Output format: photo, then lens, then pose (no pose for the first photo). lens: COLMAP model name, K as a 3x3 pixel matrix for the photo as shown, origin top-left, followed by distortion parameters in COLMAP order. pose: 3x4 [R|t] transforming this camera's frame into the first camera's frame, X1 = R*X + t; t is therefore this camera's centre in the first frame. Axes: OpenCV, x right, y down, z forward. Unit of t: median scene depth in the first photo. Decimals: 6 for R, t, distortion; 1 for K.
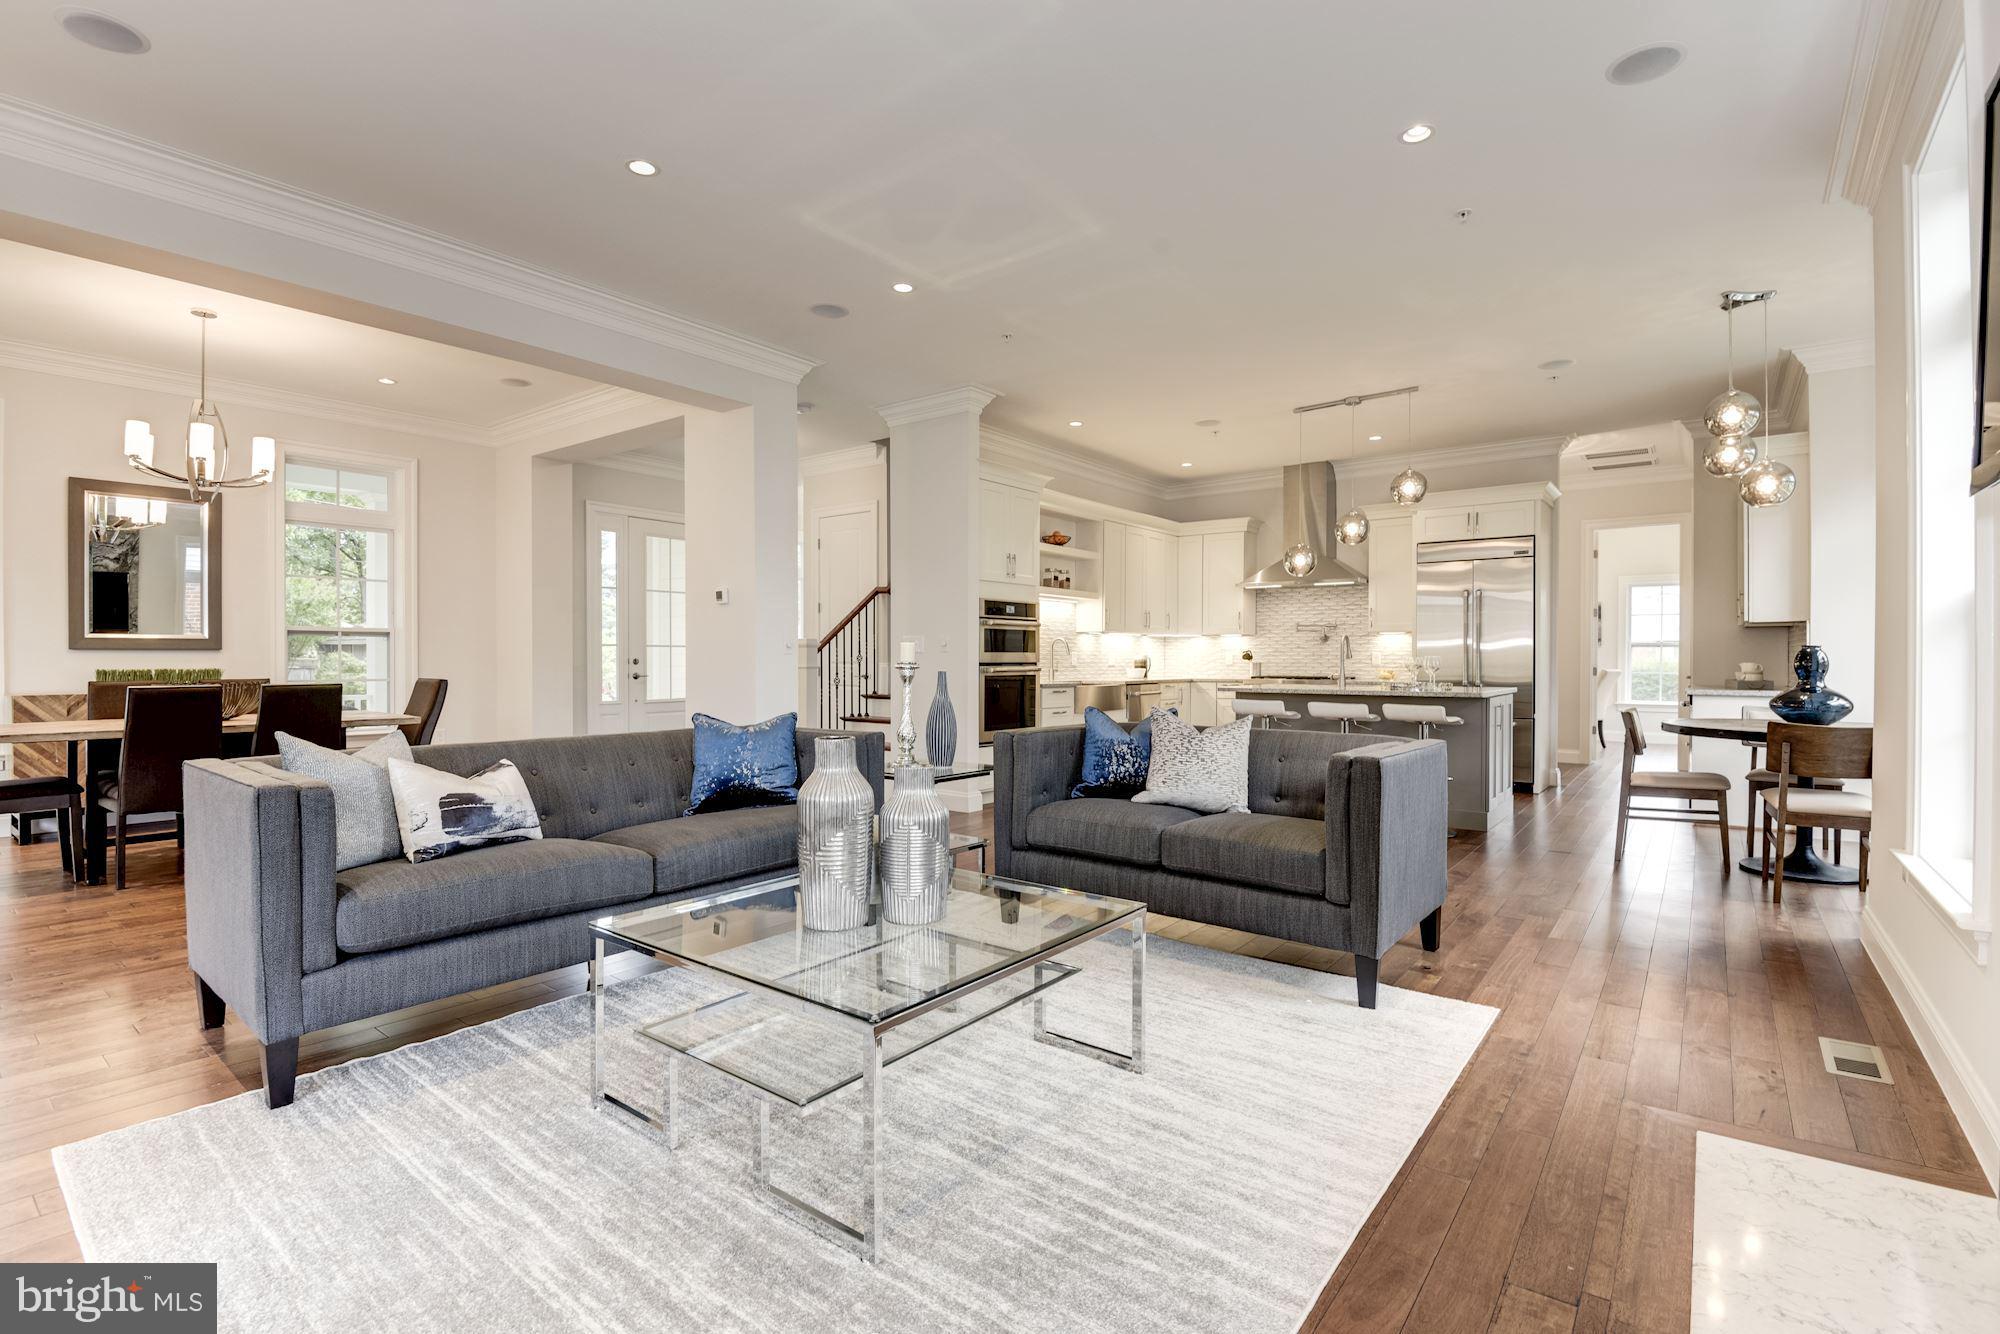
lens RADIAL K [[918.5, 0, 1001.4], [0, 918.5, 667.8], [0, 0, 1]] dist [-0.007973, -0.006409]
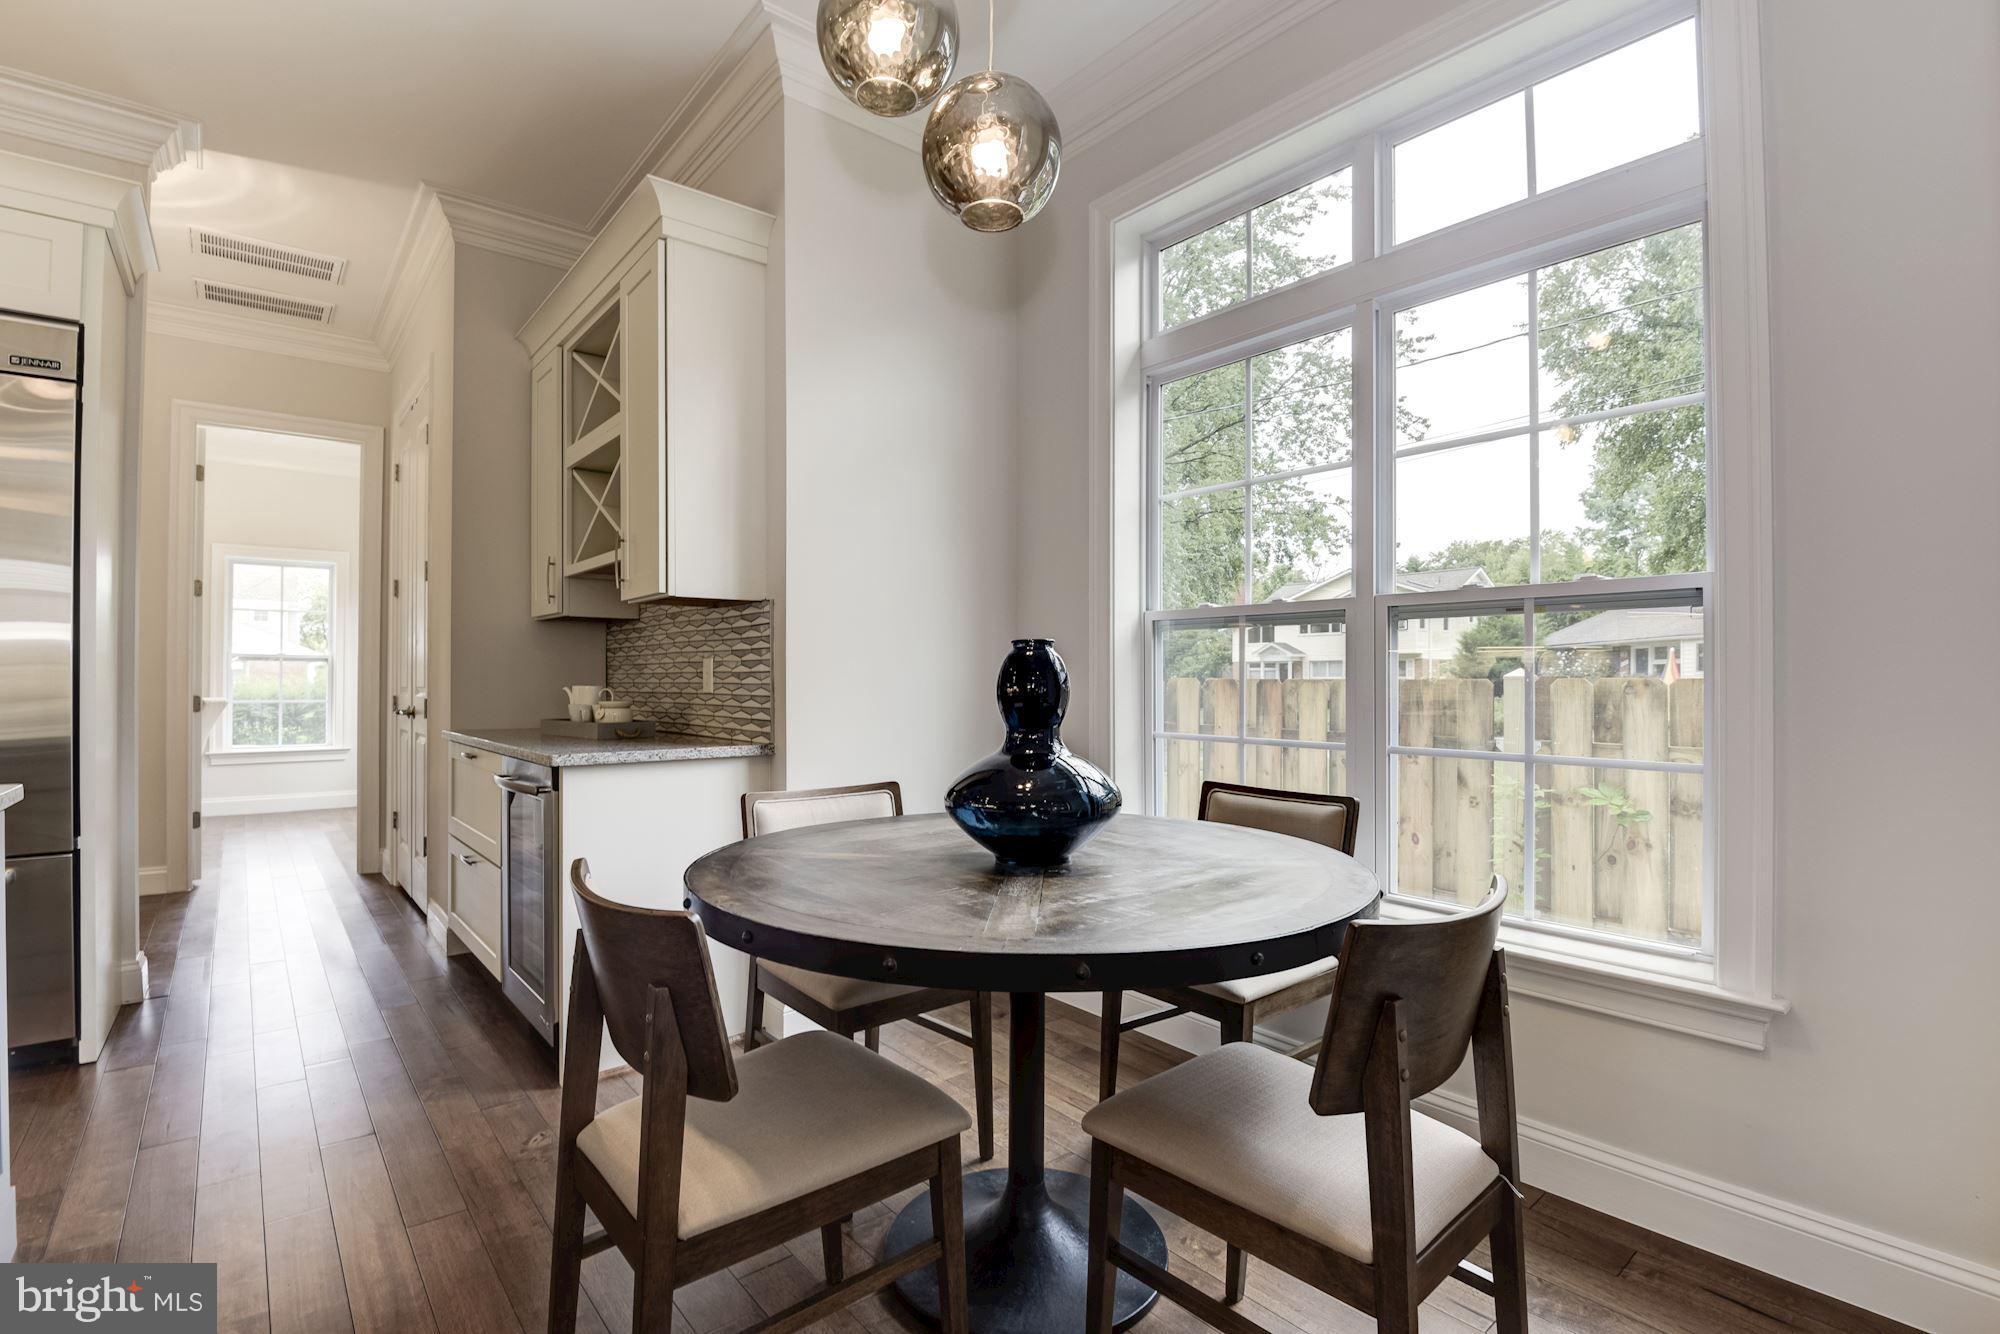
lens RADIAL K [[918.5, 0, 1002.3], [0, 918.5, 671.1], [0, 0, 1]] dist [-0.007973, -0.006409]
pose [[0.215354, 0.010646, 0.976478, 0.267709], [0.008125, 0.999886, -0.012693, -0.003139], [-0.976502, 0.010667, 0.215243, 0.483668]]
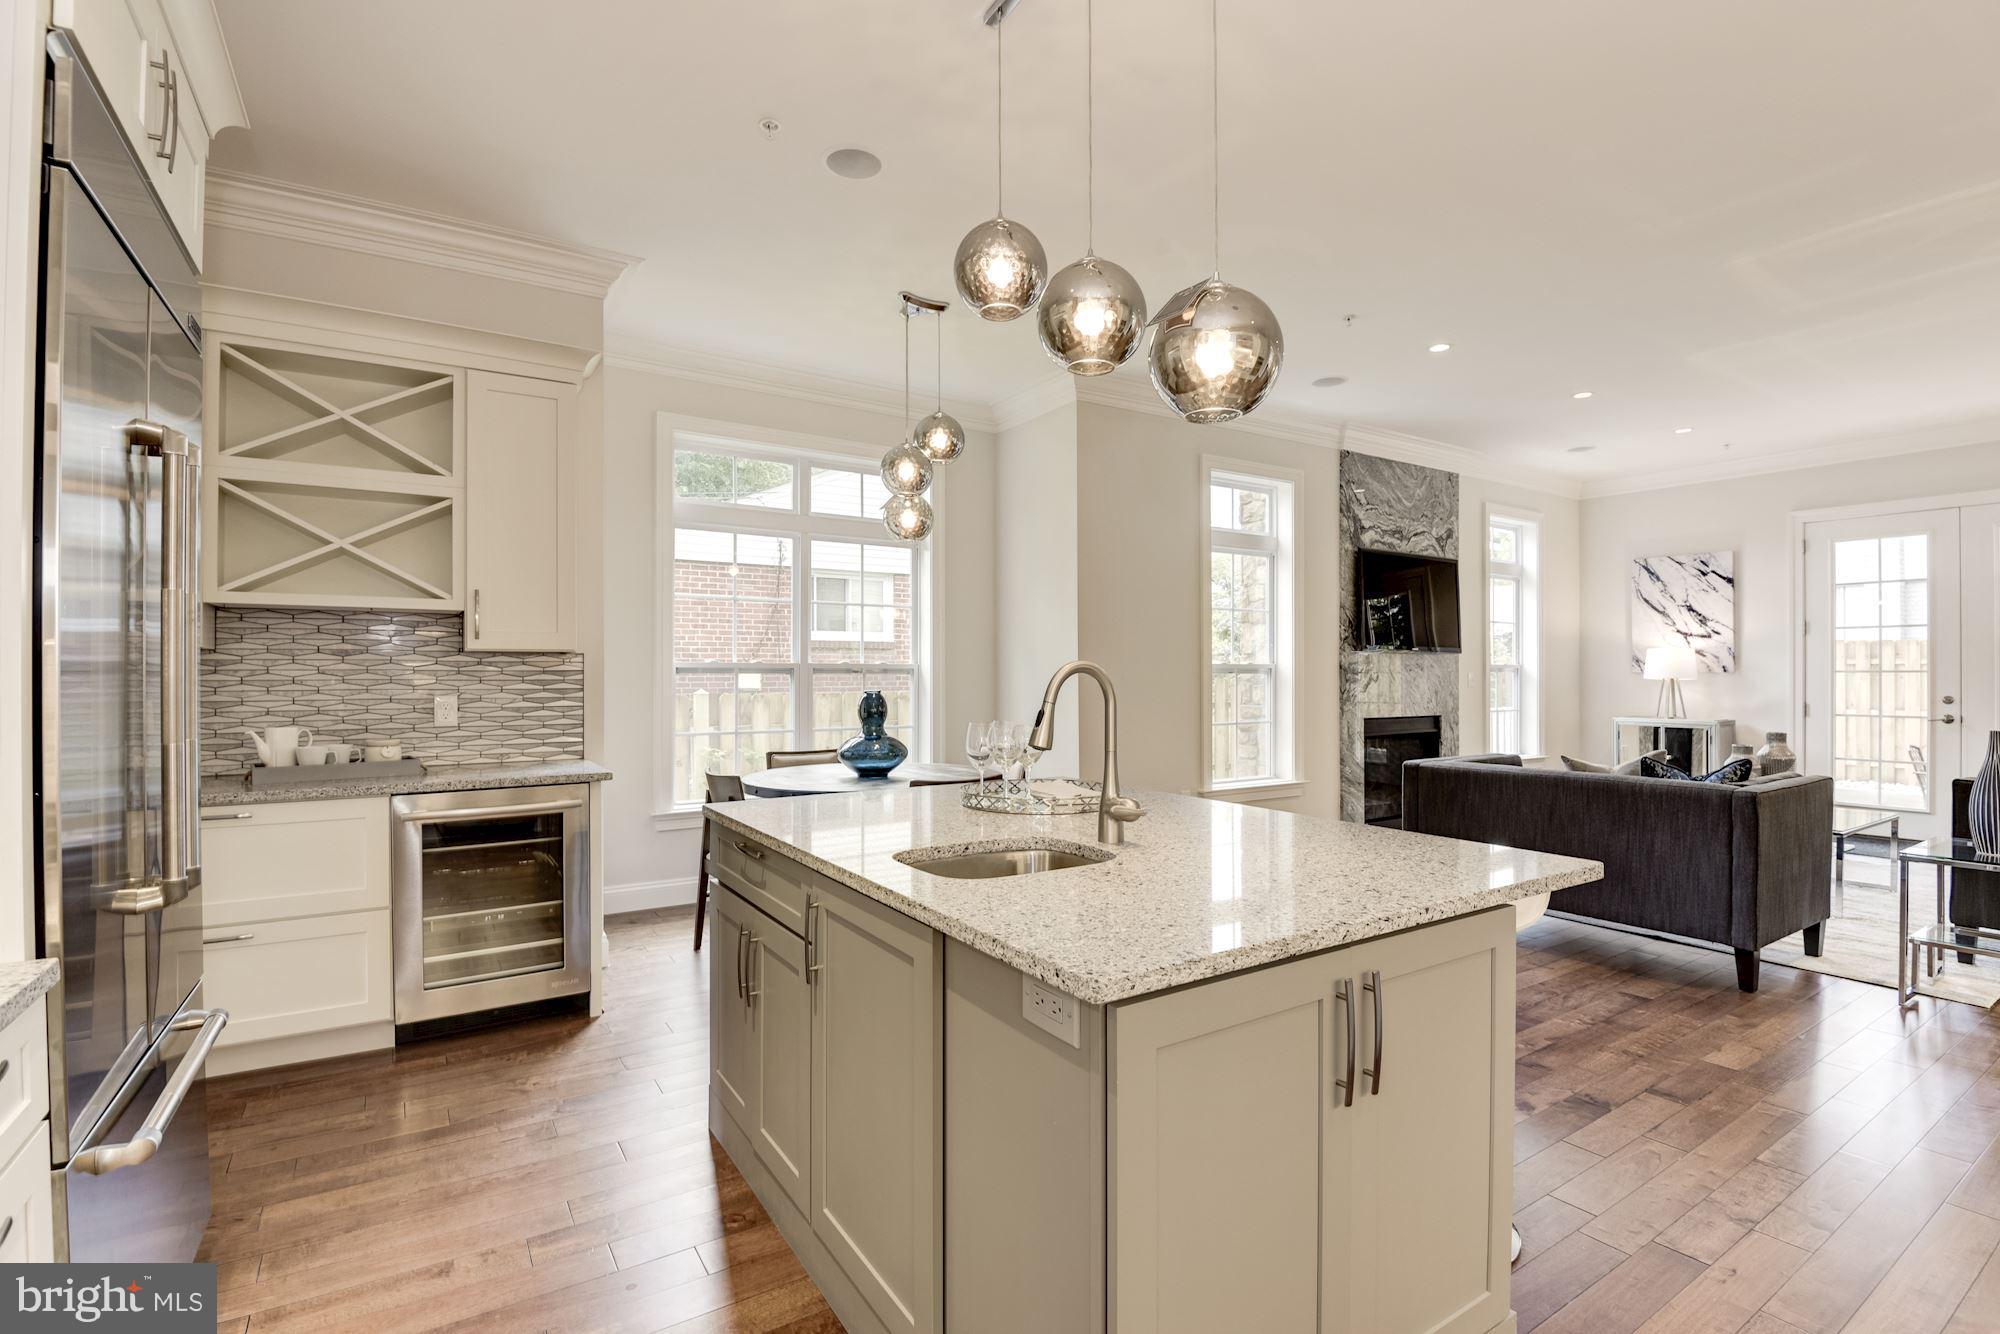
lens RADIAL K [[918.5, 0, 985.7], [0, 918.5, 673.9], [0, 0, 1]] dist [-0.007973, -0.006409]
pose [[-0.937173, -0.000826, 0.348864, 0.225591], [0.003146, 0.999937, 0.010818, -0.026452], [-0.348850, 0.011236, -0.937111, 0.958962]]
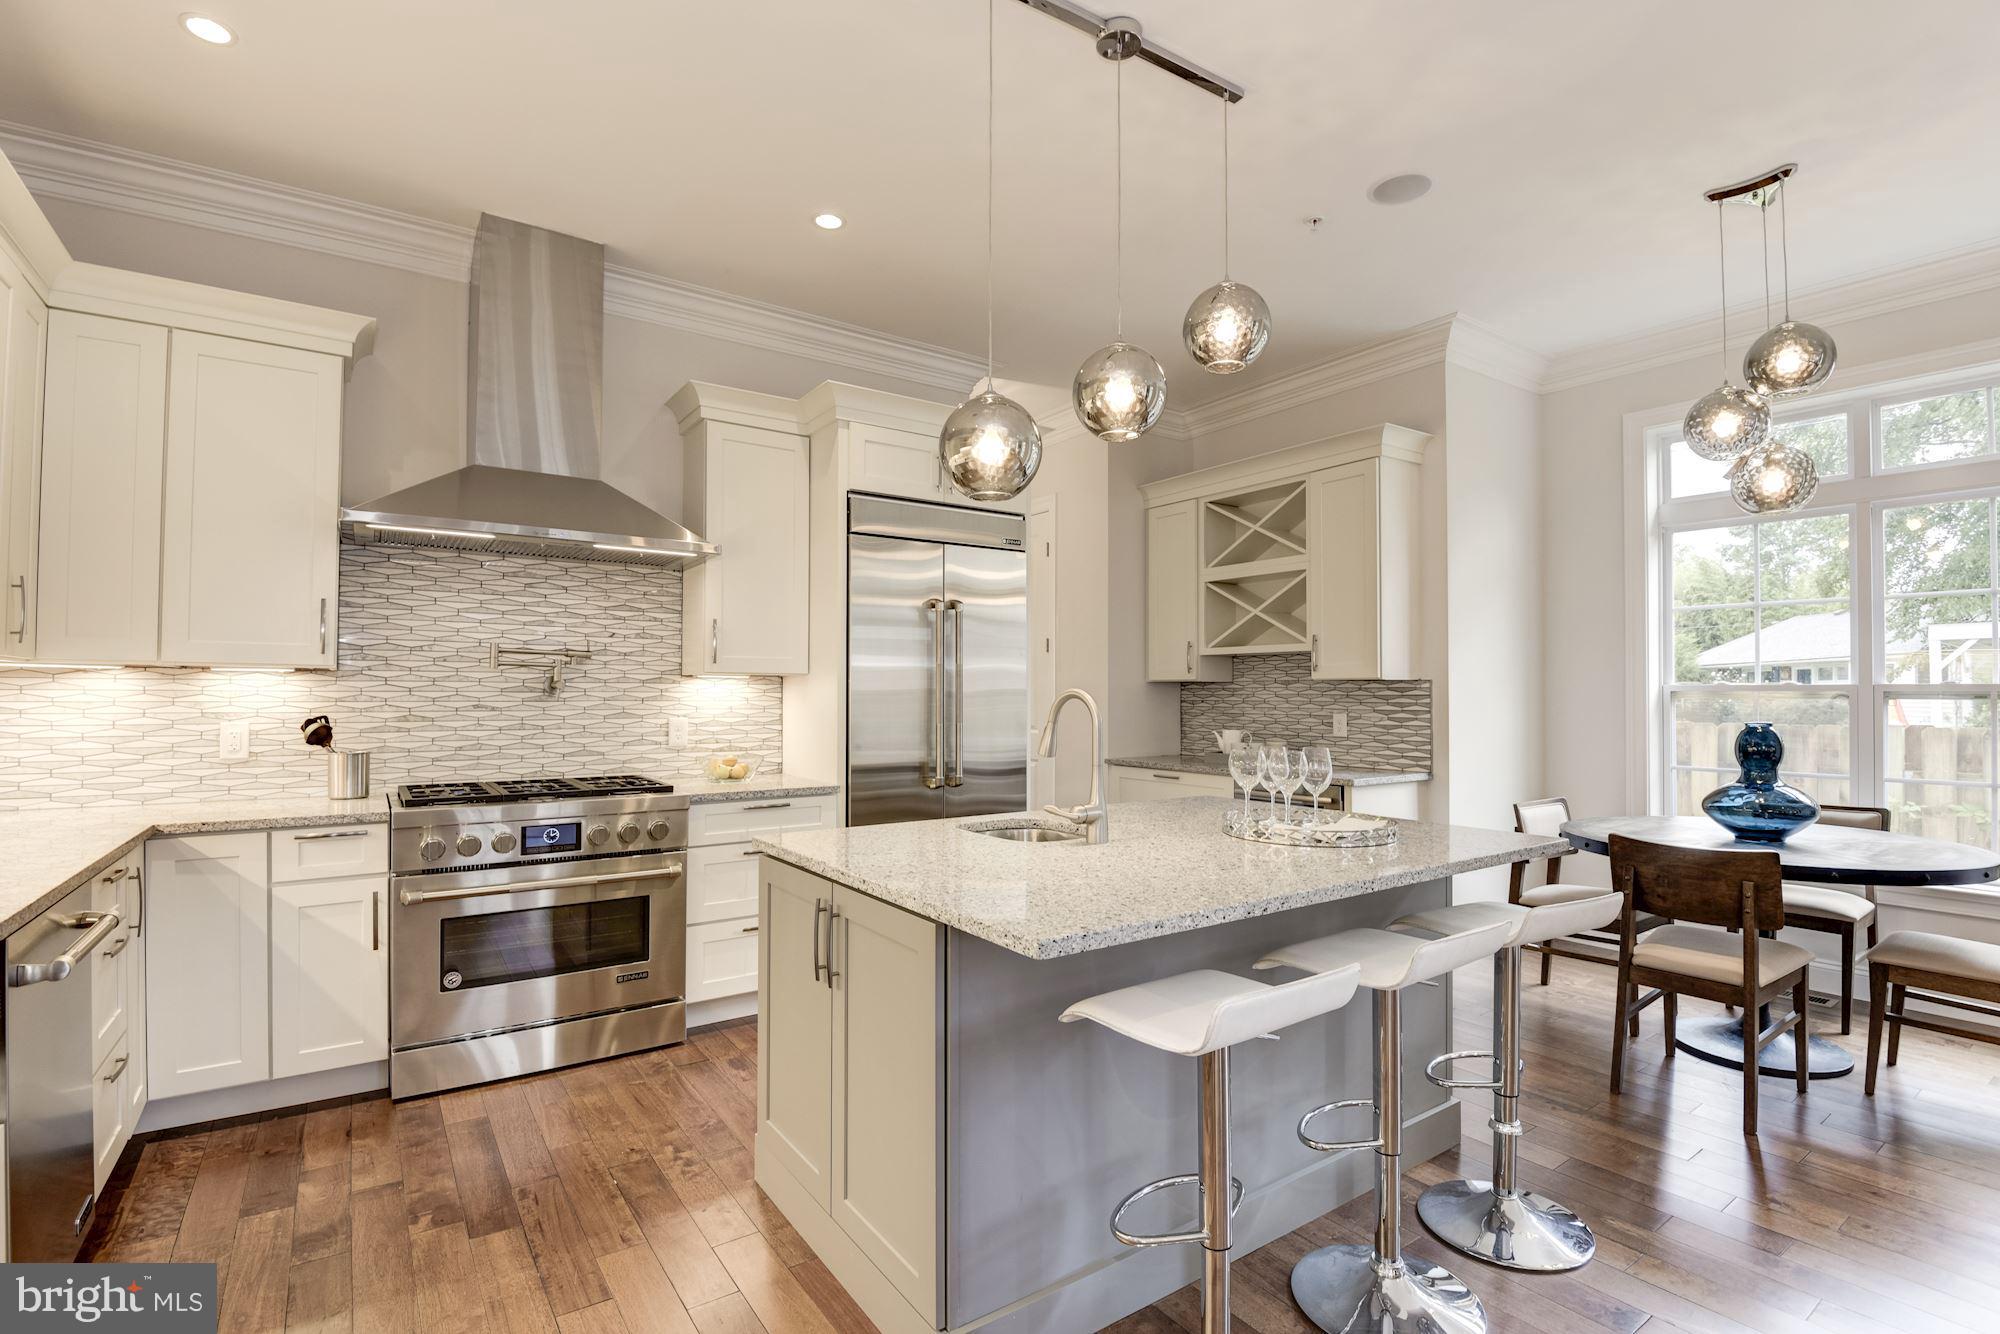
lens RADIAL K [[918.5, 0, 1001.7], [0, 918.5, 674.2], [0, 0, 1]] dist [-0.007973, -0.006409]
pose [[0.295477, 0.020577, 0.955128, 0.023250], [0.007542, 0.999687, -0.023870, -0.025099], [-0.955320, 0.014256, 0.295229, 0.696968]]
